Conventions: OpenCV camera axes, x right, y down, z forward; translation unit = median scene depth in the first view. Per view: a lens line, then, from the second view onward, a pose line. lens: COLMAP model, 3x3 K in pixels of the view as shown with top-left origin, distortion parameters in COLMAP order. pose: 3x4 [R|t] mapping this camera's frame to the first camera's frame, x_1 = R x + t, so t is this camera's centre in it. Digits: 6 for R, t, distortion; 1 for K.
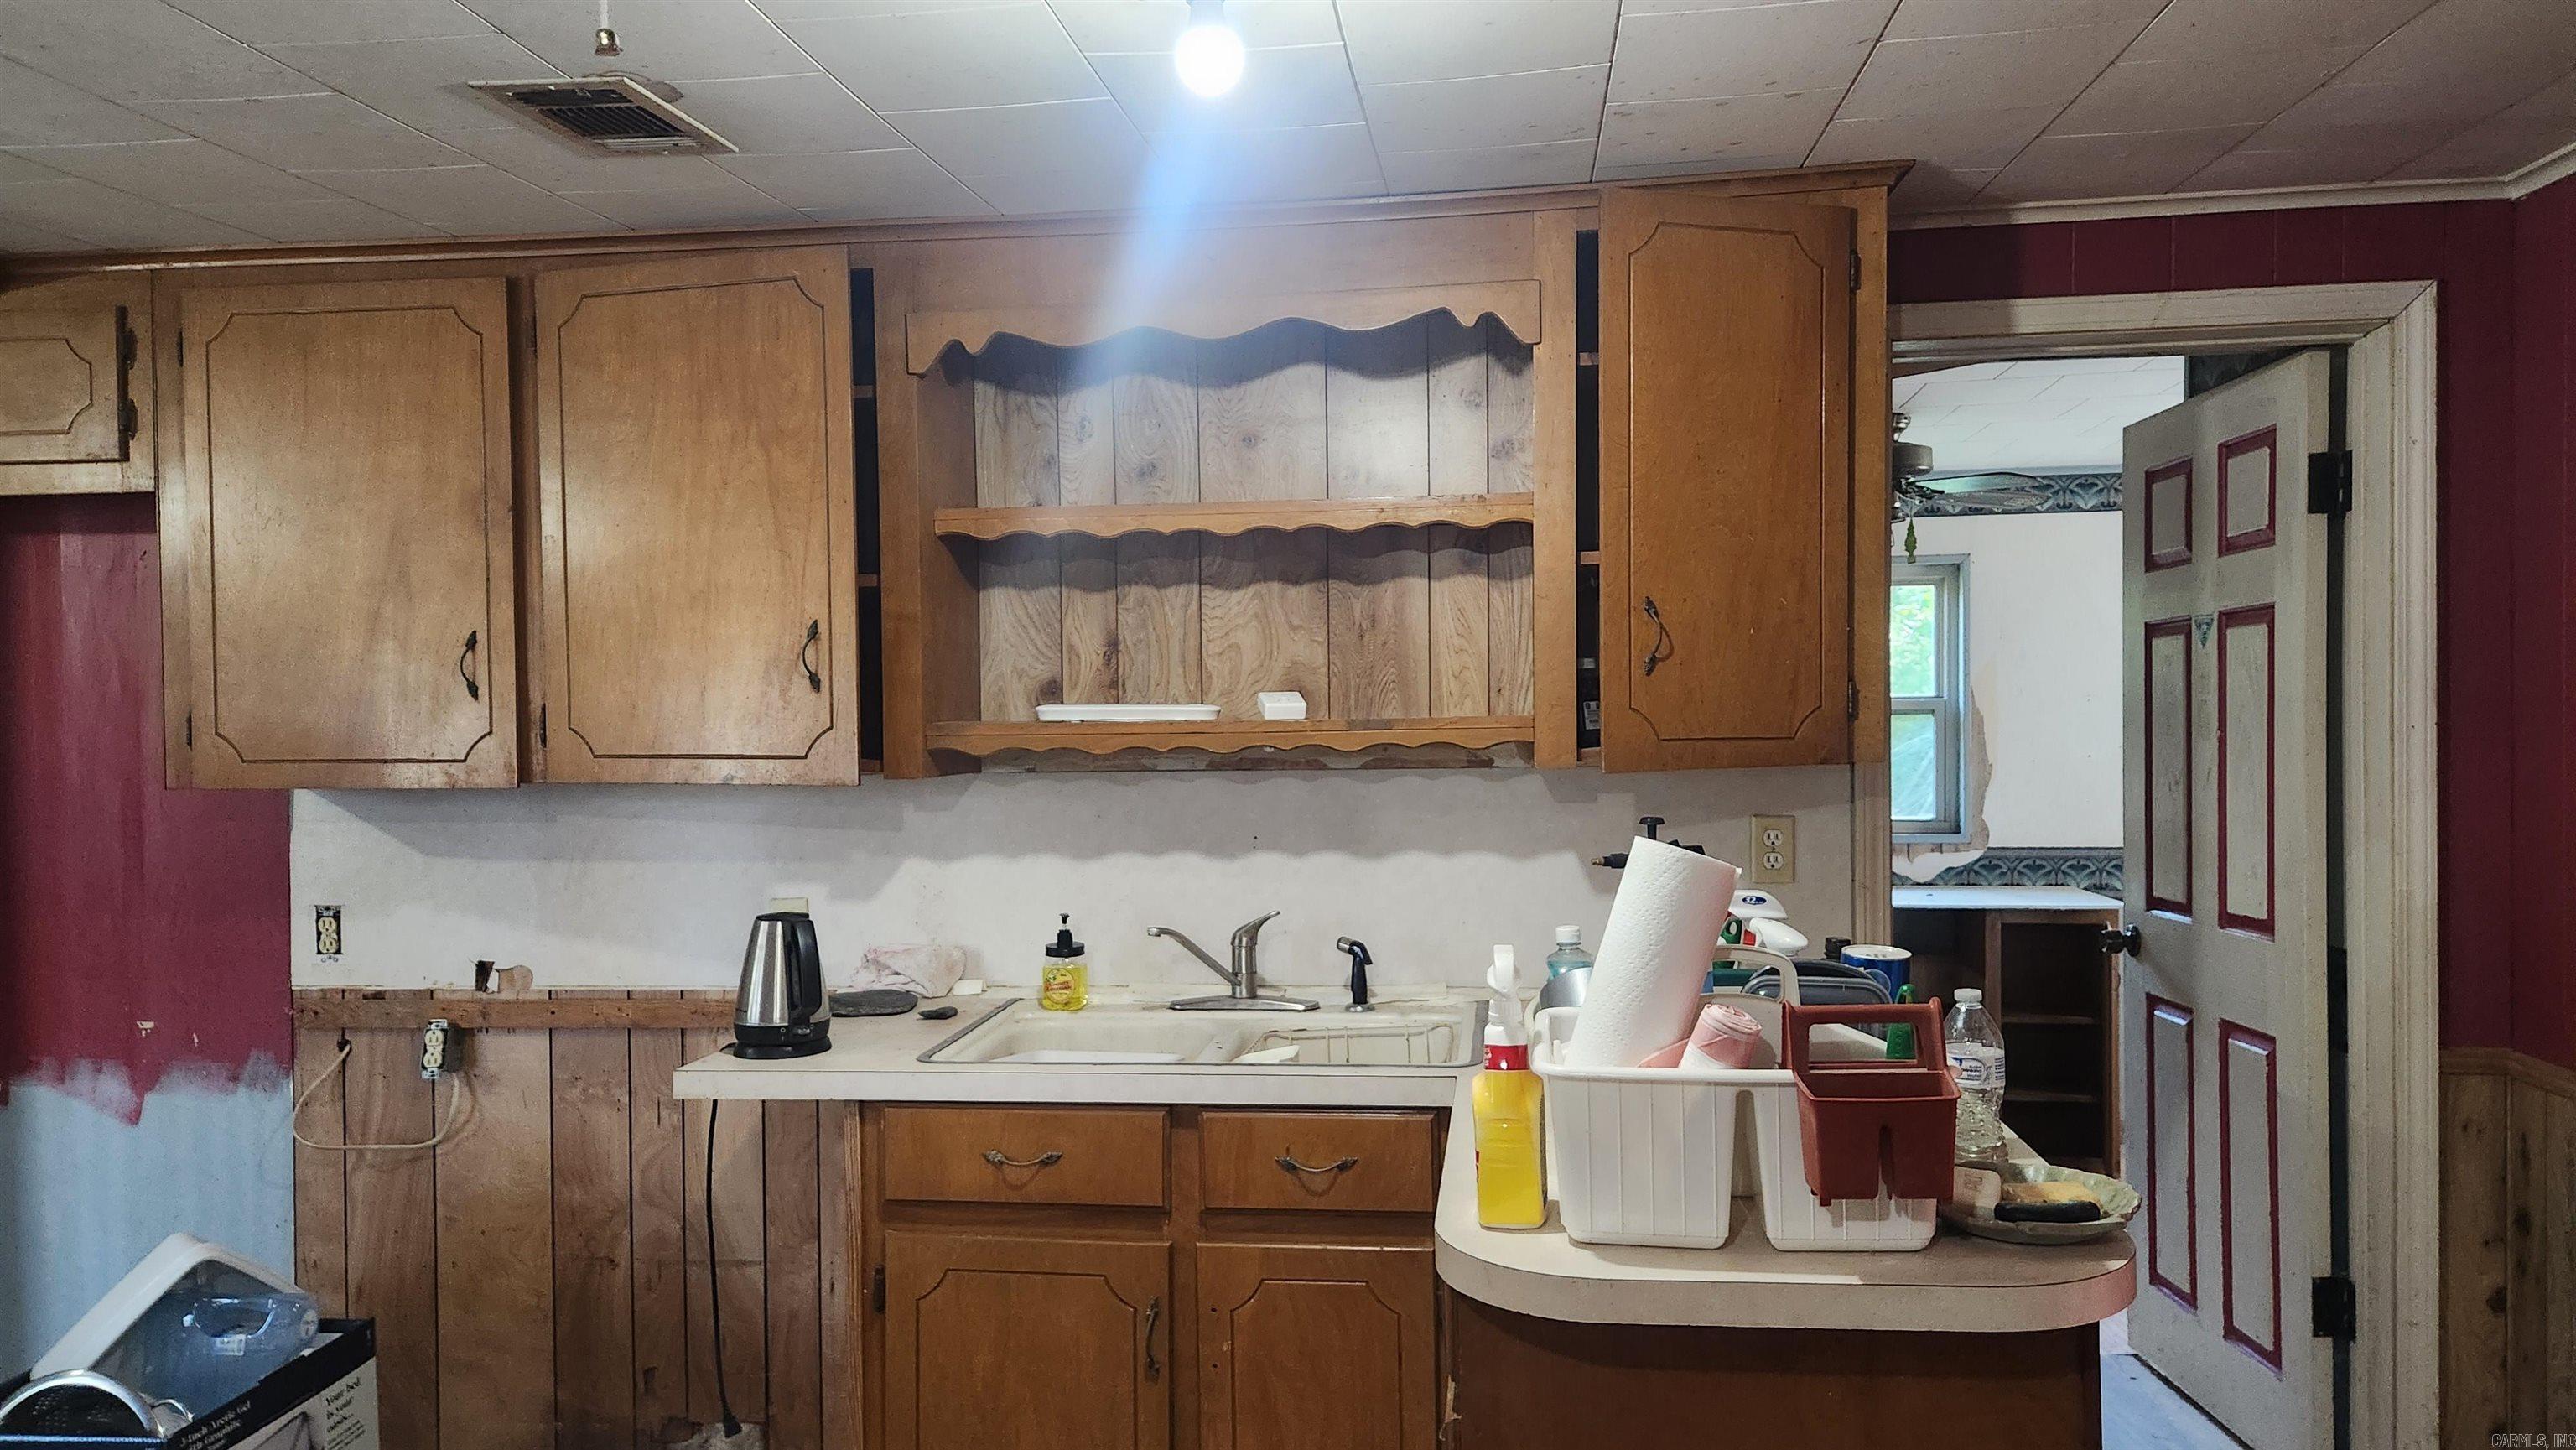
lens RADIAL K [[1715.0, 0, 1304.9], [0, 1715.0, 746.3], [0, 0, 1]] dist [0.067230, -0.052628]
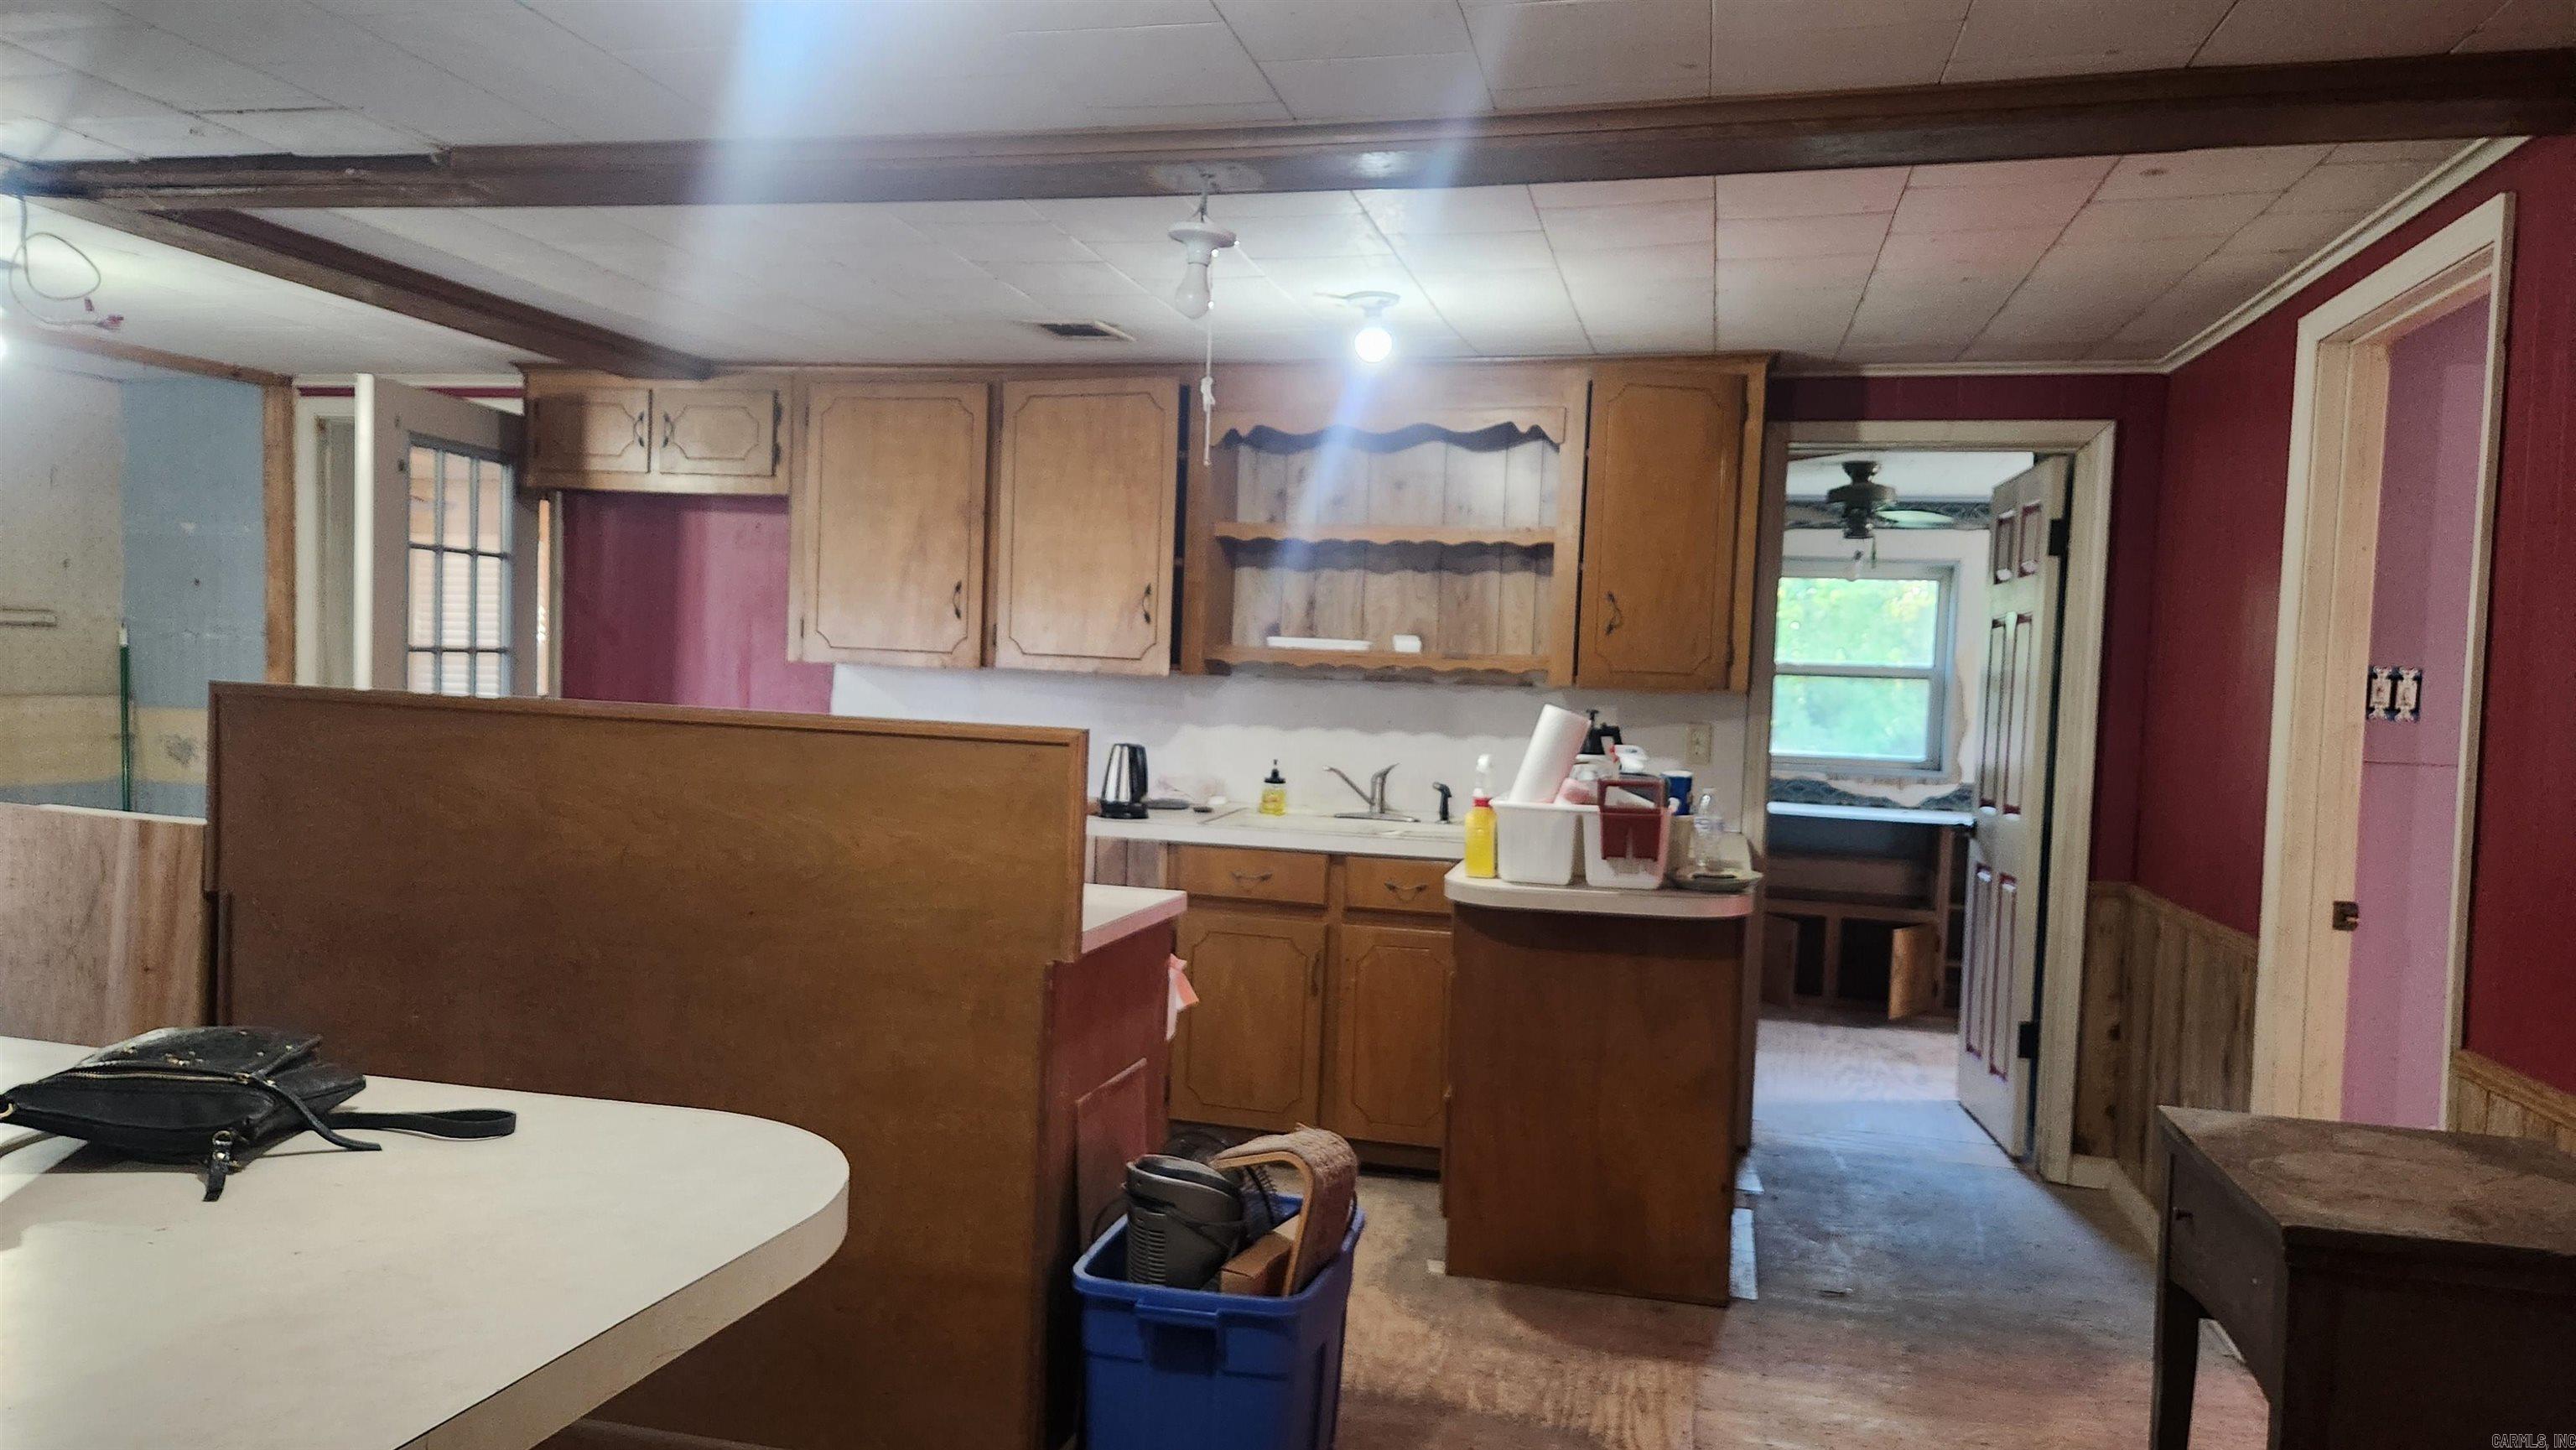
lens RADIAL K [[1715.0, 0, 1271.9], [0, 1715.0, 745.5], [0, 0, 1]] dist [0.067230, -0.052628]
pose [[0.990657, 0.055365, -0.124629, 0.070893], [-0.051900, 0.998175, 0.030882, 0.031405], [0.126111, -0.024126, 0.991723, -0.718566]]
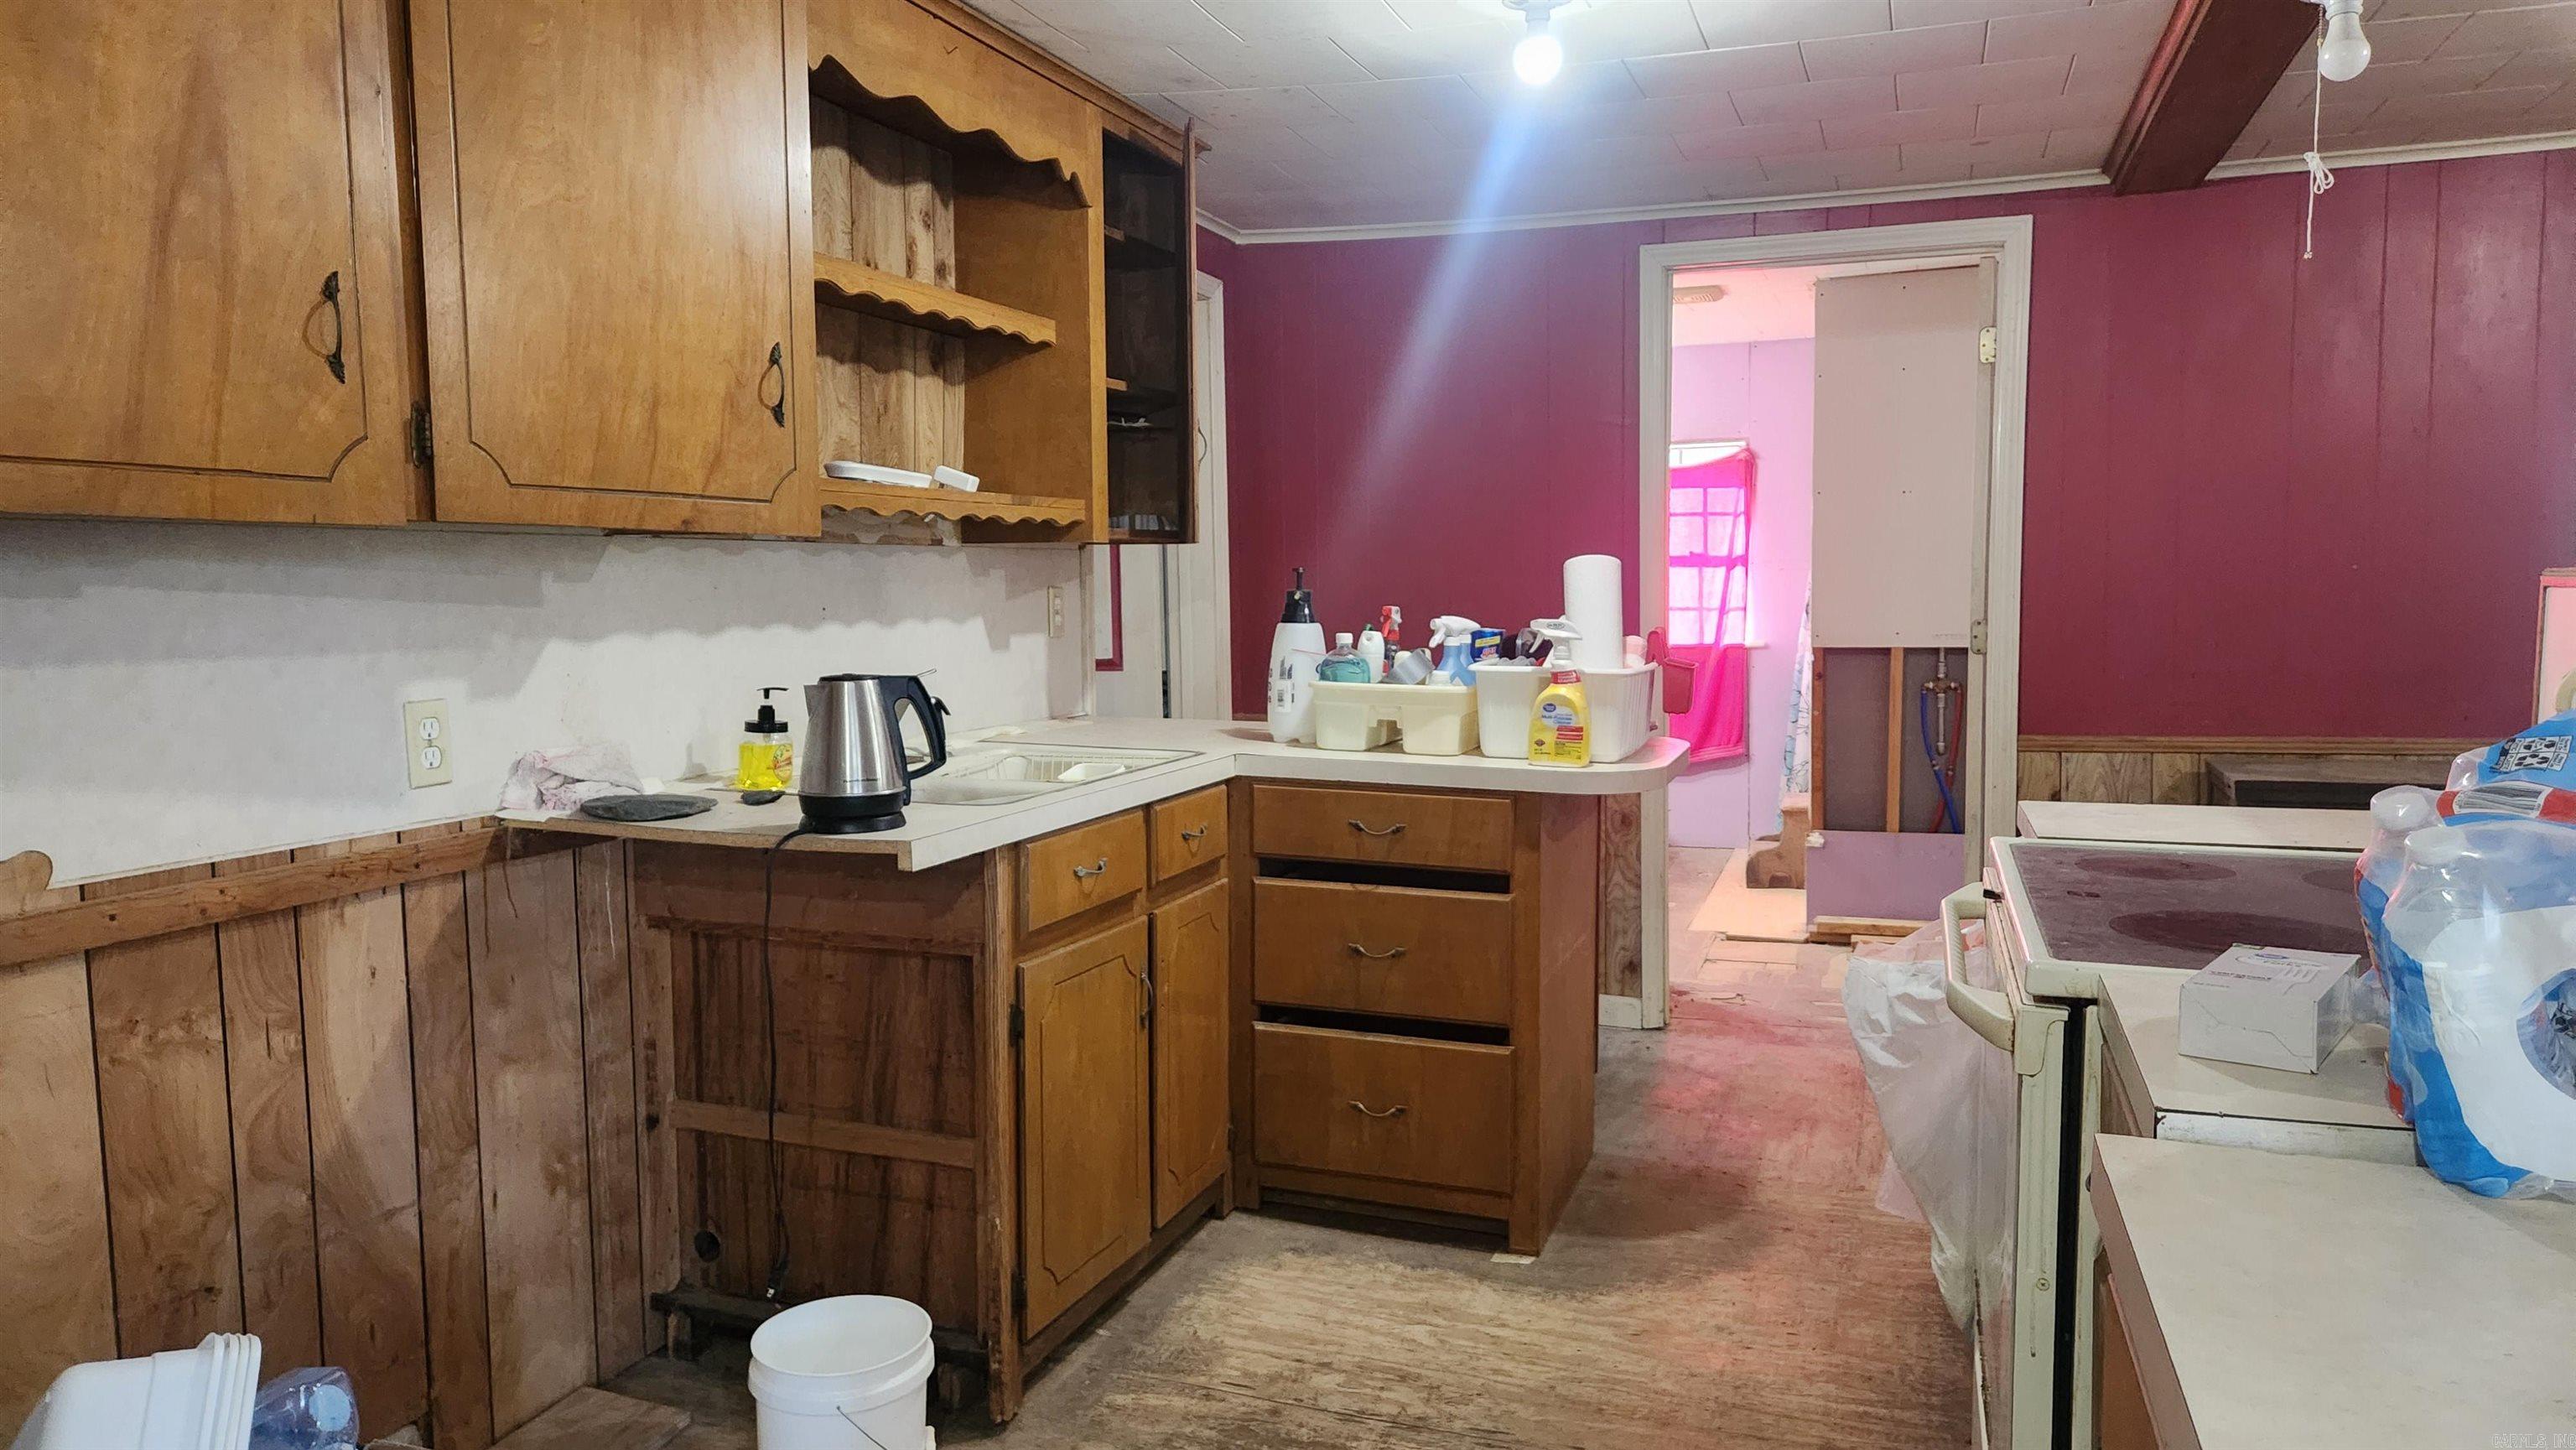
lens RADIAL K [[1715.0, 0, 1292.0], [0, 1715.0, 728.8], [0, 0, 1]] dist [0.067230, -0.052628]
pose [[0.221173, -0.073484, 0.972462, -1.019036], [0.017423, 0.997296, 0.071398, 0.058785], [-0.975079, 0.001152, 0.221855, 0.523772]]
